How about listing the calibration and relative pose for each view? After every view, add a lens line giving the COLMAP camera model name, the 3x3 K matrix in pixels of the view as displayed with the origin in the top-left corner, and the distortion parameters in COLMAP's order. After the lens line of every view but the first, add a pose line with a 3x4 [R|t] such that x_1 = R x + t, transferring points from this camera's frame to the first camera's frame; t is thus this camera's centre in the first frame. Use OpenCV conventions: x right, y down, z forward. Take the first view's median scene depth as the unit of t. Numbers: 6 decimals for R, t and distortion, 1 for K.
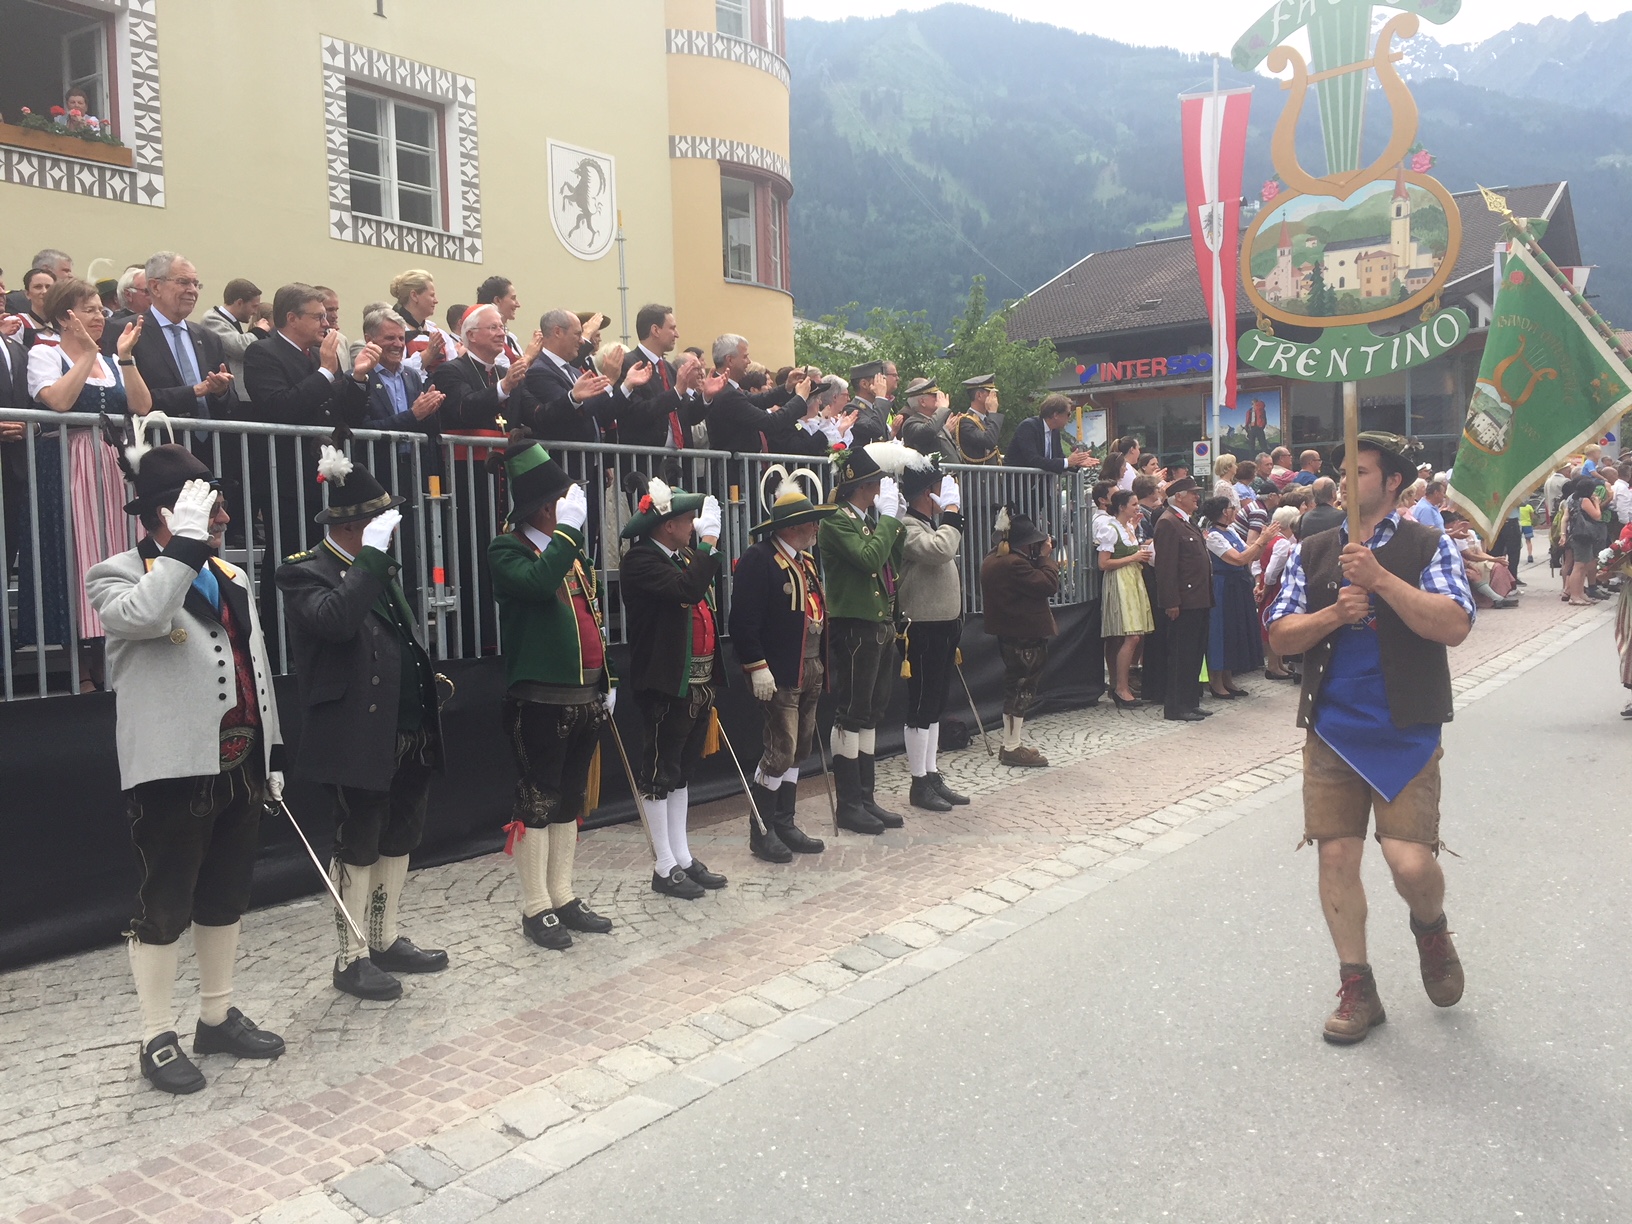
lens RADIAL K [[1261.6, 0, 776.2], [0, 1261.6, 617.8], [0, 0, 1]] dist [0.047231, -0.082288]
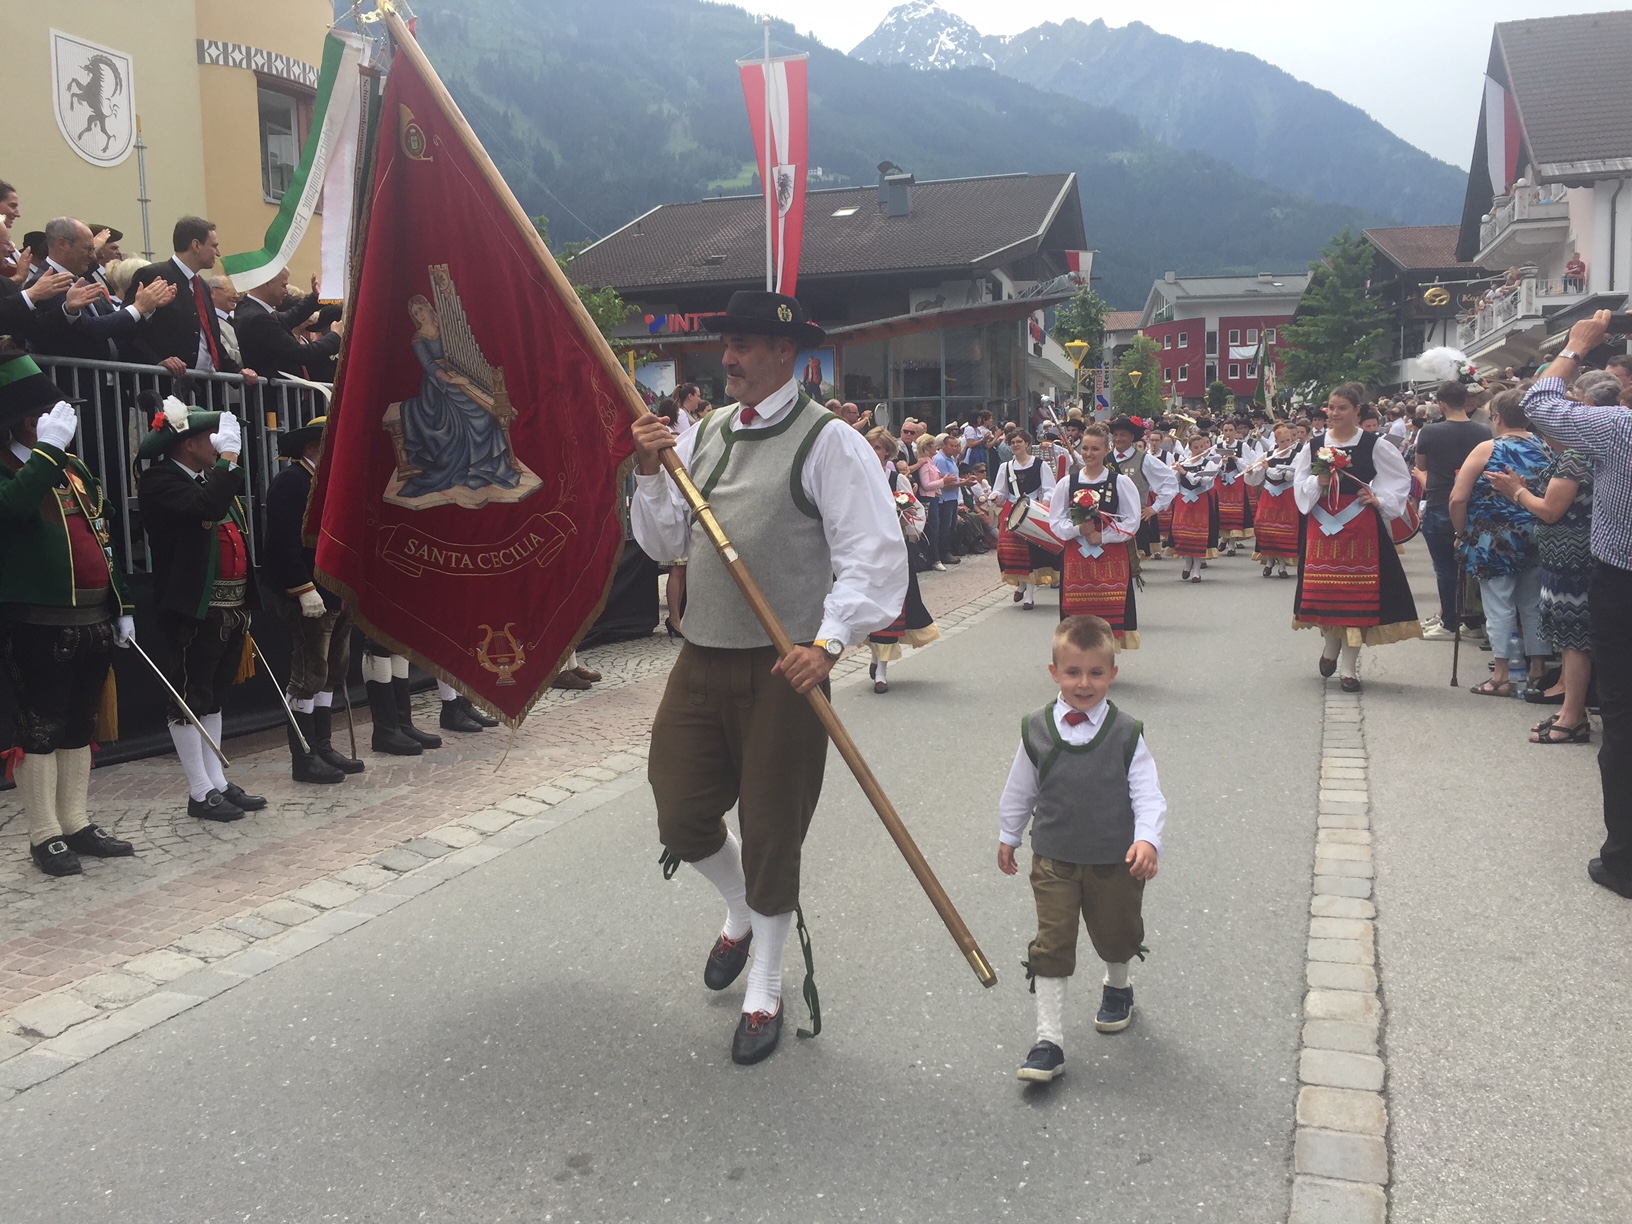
lens RADIAL K [[1261.6, 0, 776.2], [0, 1261.6, 617.8], [0, 0, 1]] dist [0.047231, -0.082288]
pose [[0.946547, -0.024416, 0.321640, 0.027931], [0.011185, 0.999016, 0.042921, 0.025413], [-0.322372, -0.037029, 0.945889, -0.100045]]
